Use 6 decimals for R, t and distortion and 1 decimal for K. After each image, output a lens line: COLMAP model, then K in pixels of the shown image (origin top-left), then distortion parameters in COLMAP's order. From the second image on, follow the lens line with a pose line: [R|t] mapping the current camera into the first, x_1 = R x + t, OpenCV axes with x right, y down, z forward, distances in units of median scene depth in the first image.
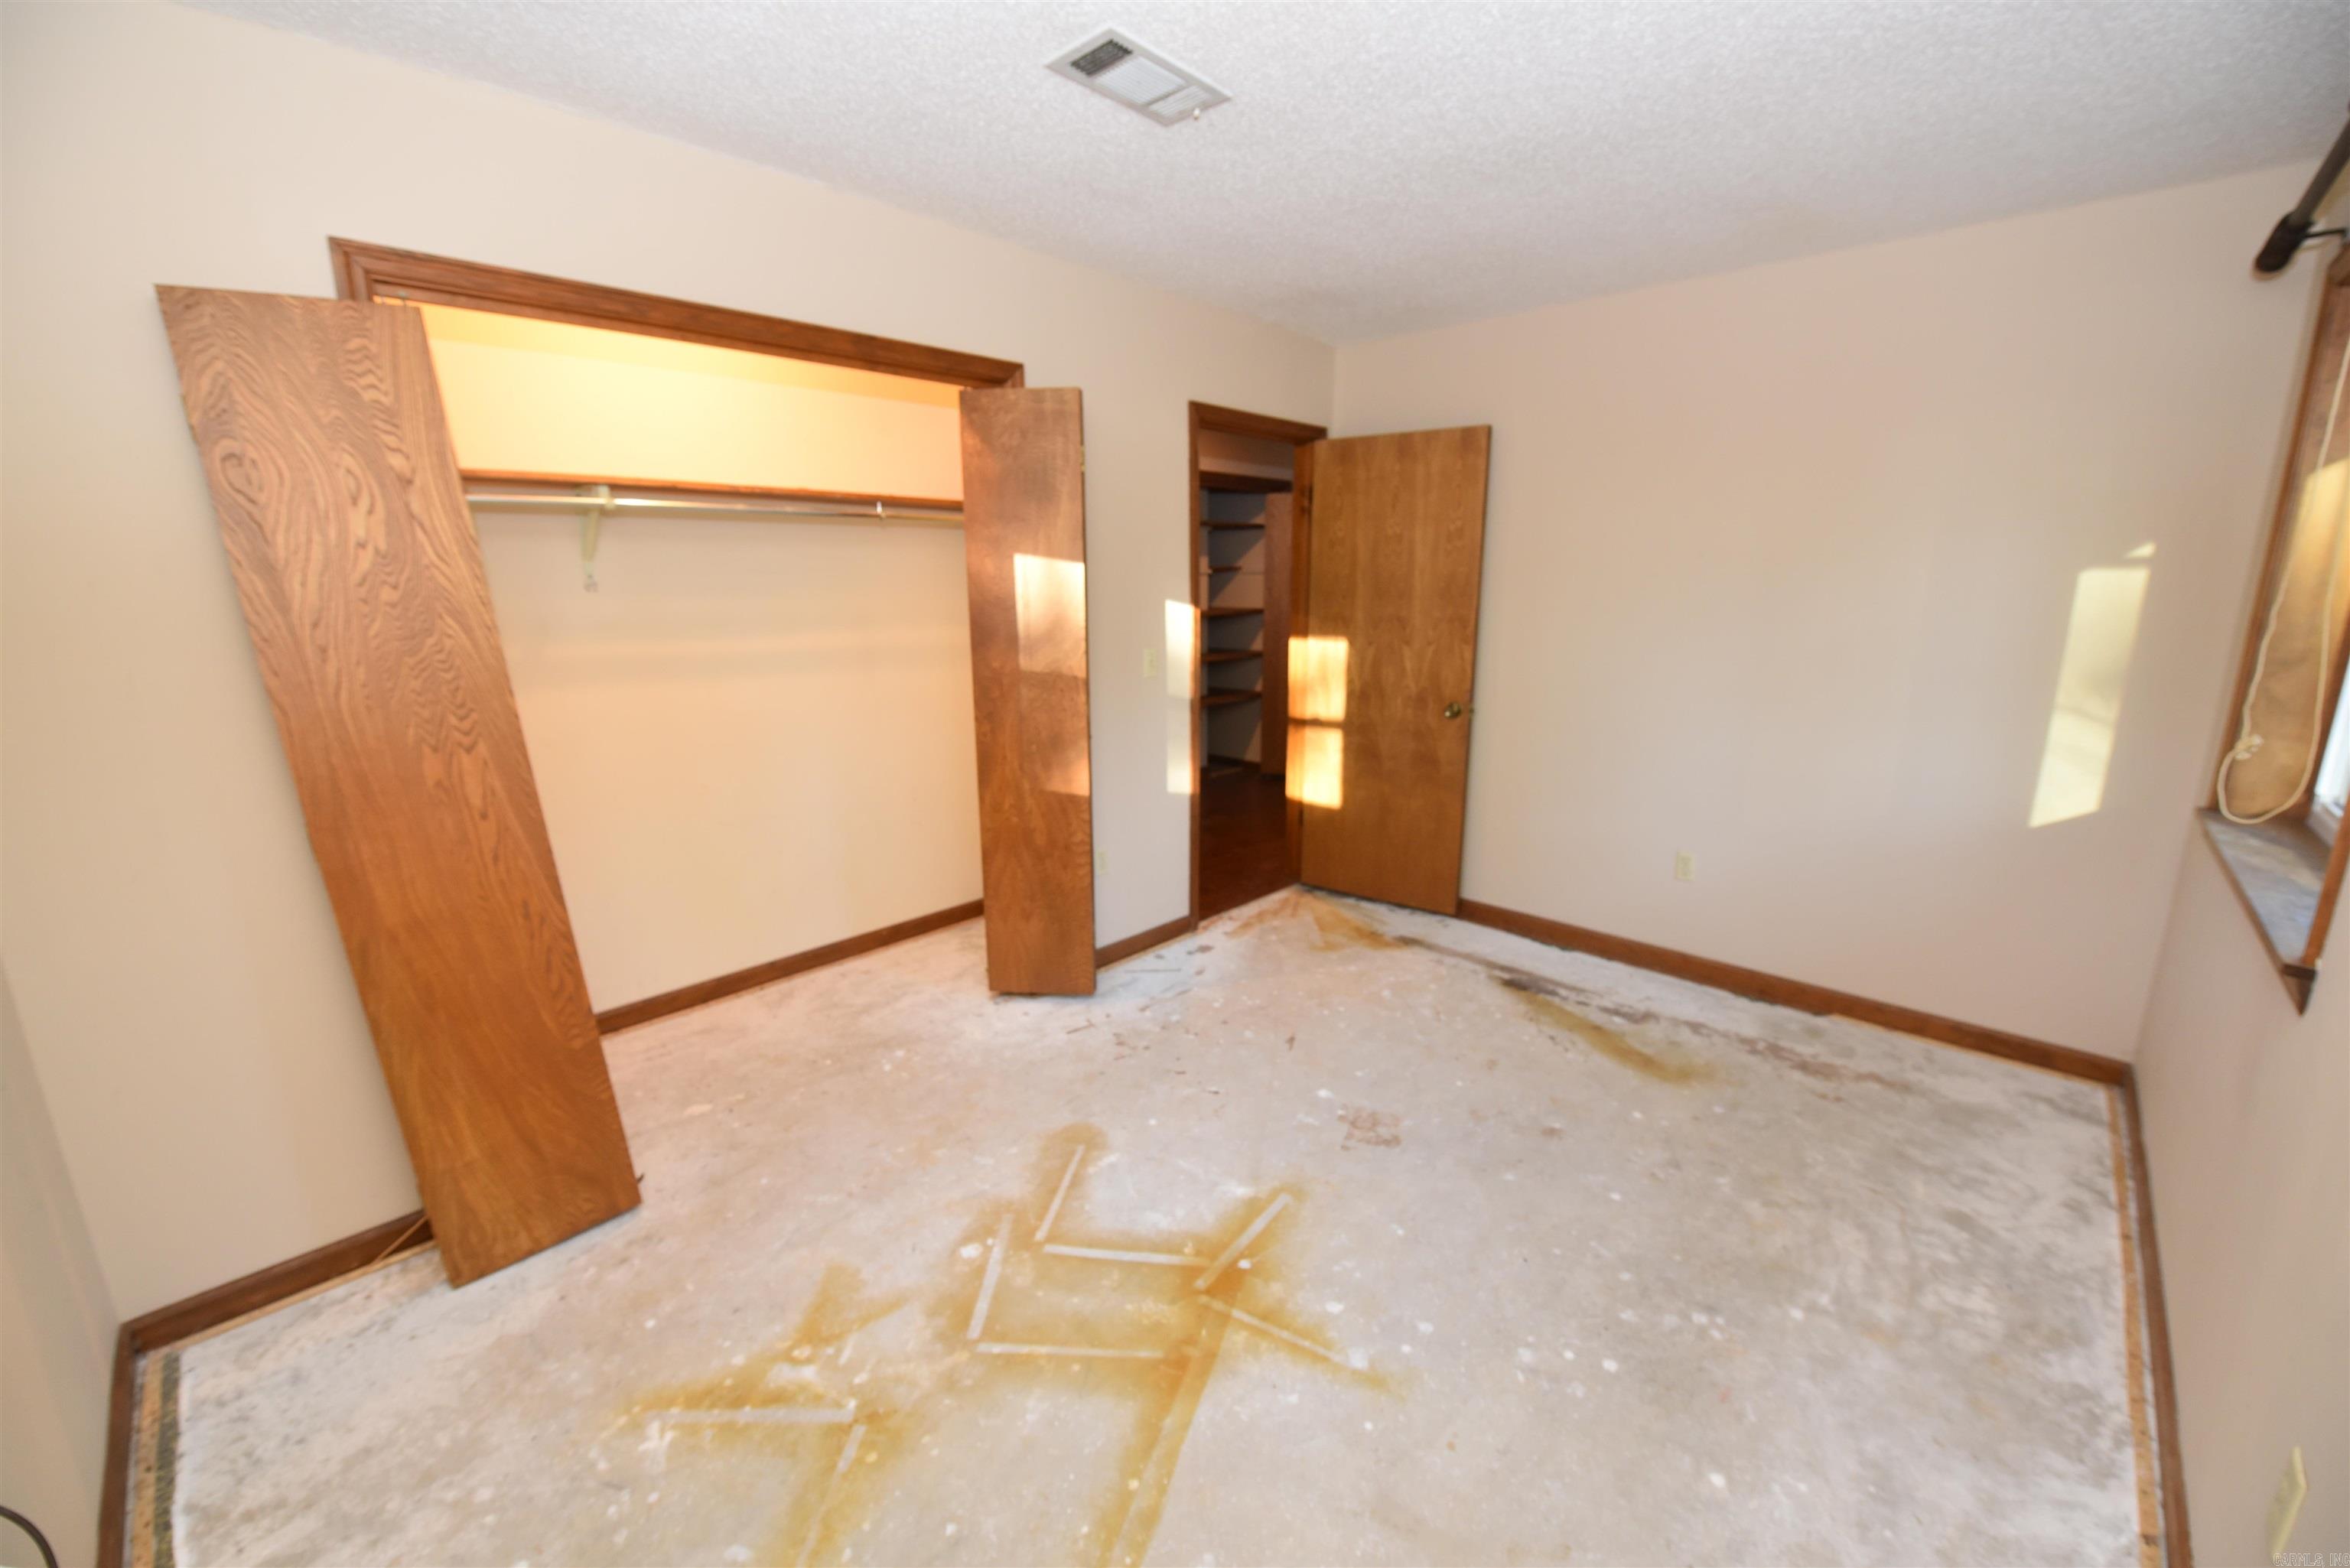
lens RADIAL K [[928.4, 0, 1182.3], [0, 928.4, 784.8], [0, 0, 1]] dist [-0.015642, -0.002156]
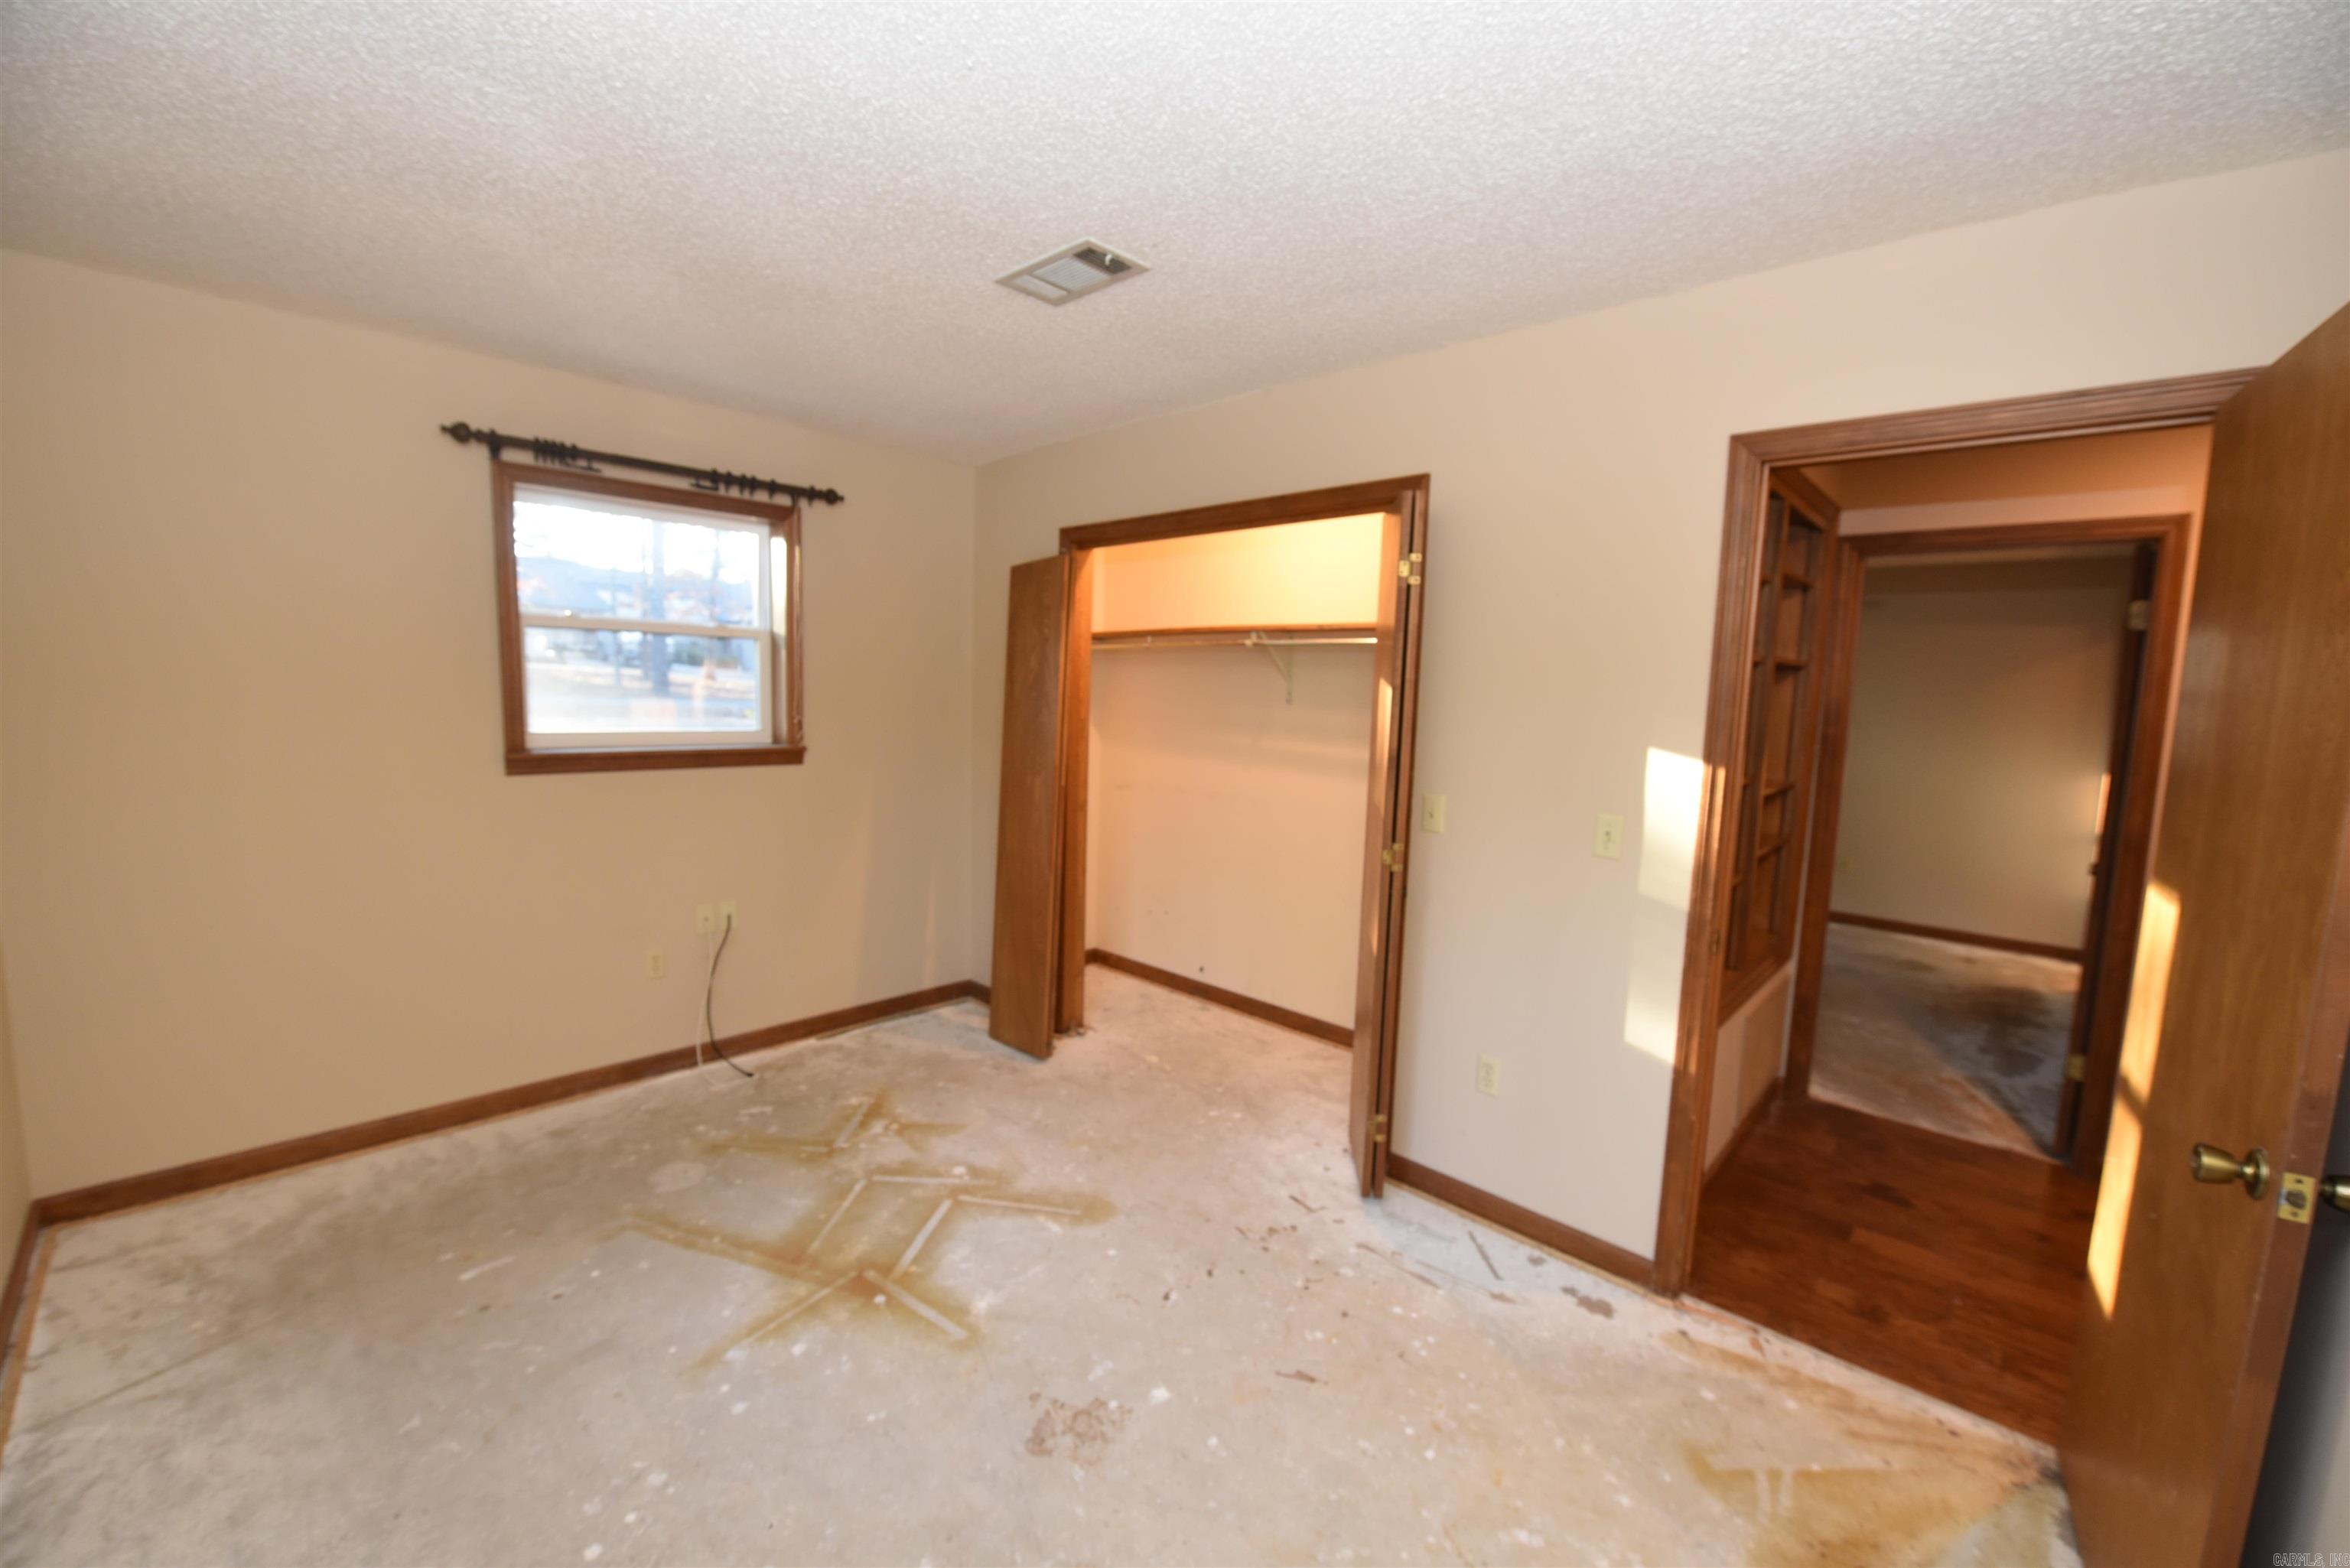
lens RADIAL K [[920.7, 0, 1182.5], [0, 920.7, 795.8], [0, 0, 1]] dist [-0.016182, -0.002461]
pose [[0.001408, 0.121989, -0.992530, 1.036182], [-0.250699, 0.960878, 0.117743, -0.269638], [0.968064, 0.248661, 0.031935, 1.116218]]
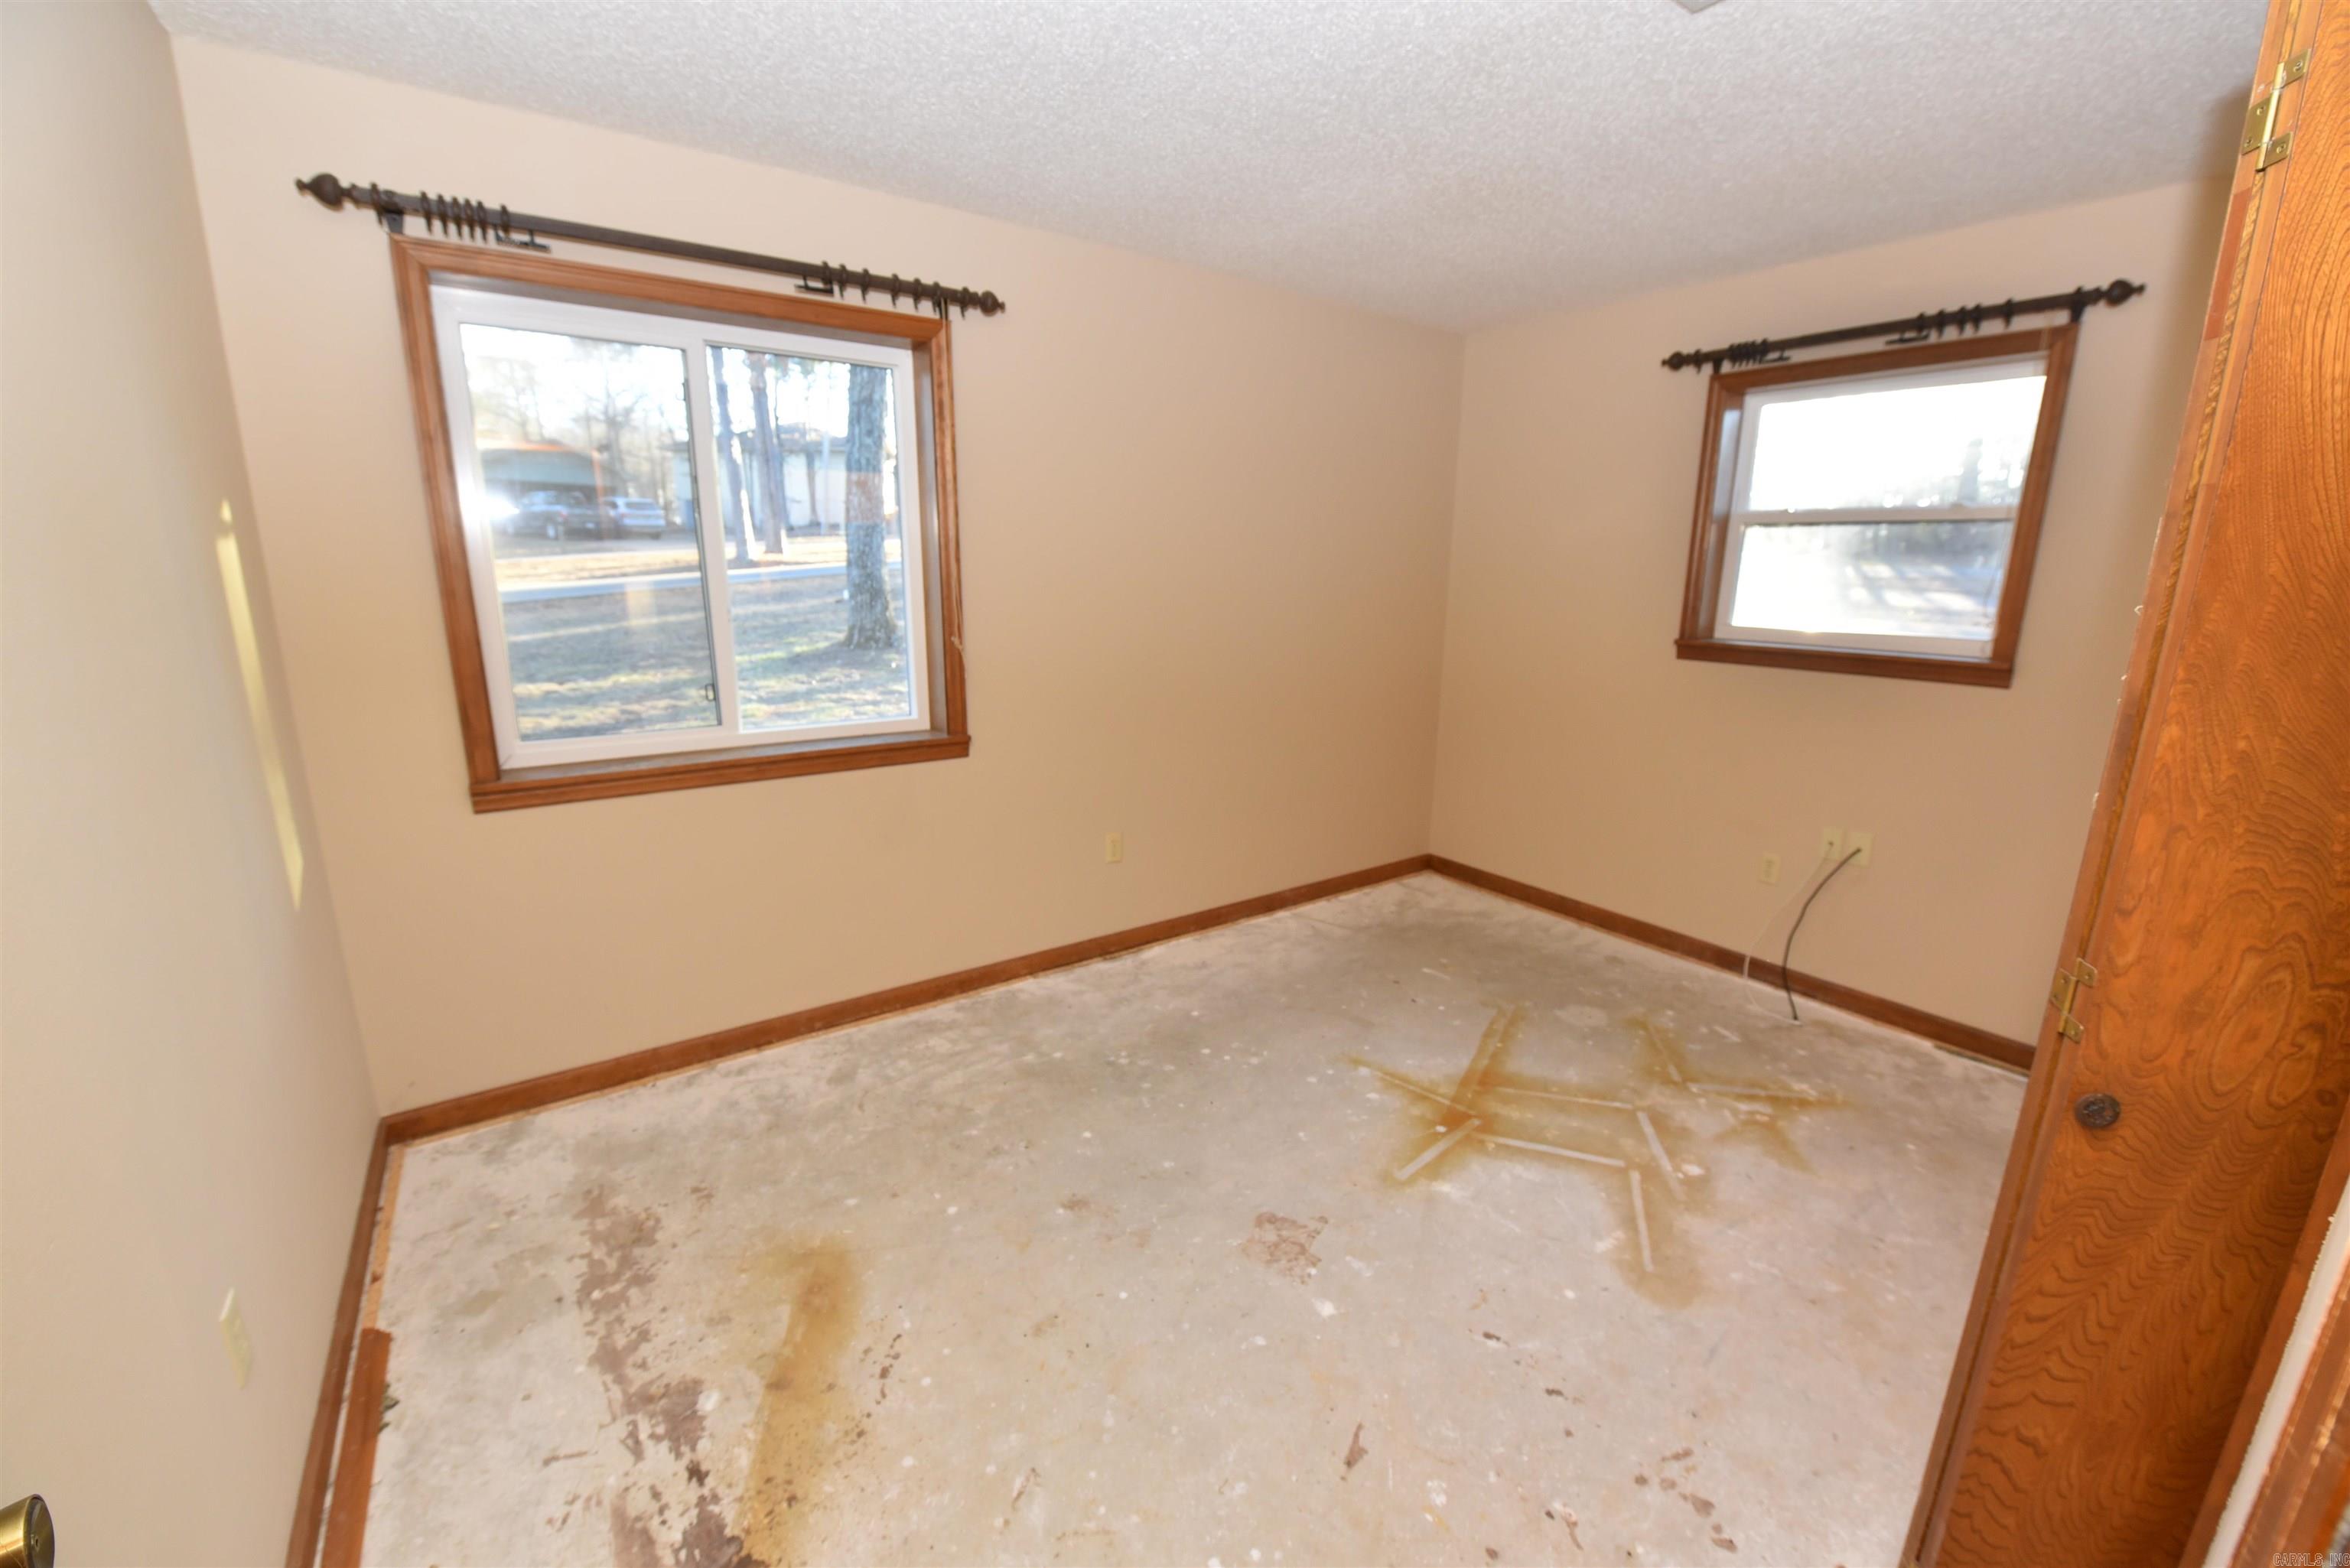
lens RADIAL K [[928.4, 0, 1182.3], [0, 928.4, 784.8], [0, 0, 1]] dist [-0.015642, -0.002156]
pose [[-0.982023, -0.051473, 0.181610, 0.195377], [0.032609, 0.901378, 0.431805, -0.409241], [-0.185925, 0.429964, -0.883495, 1.861868]]
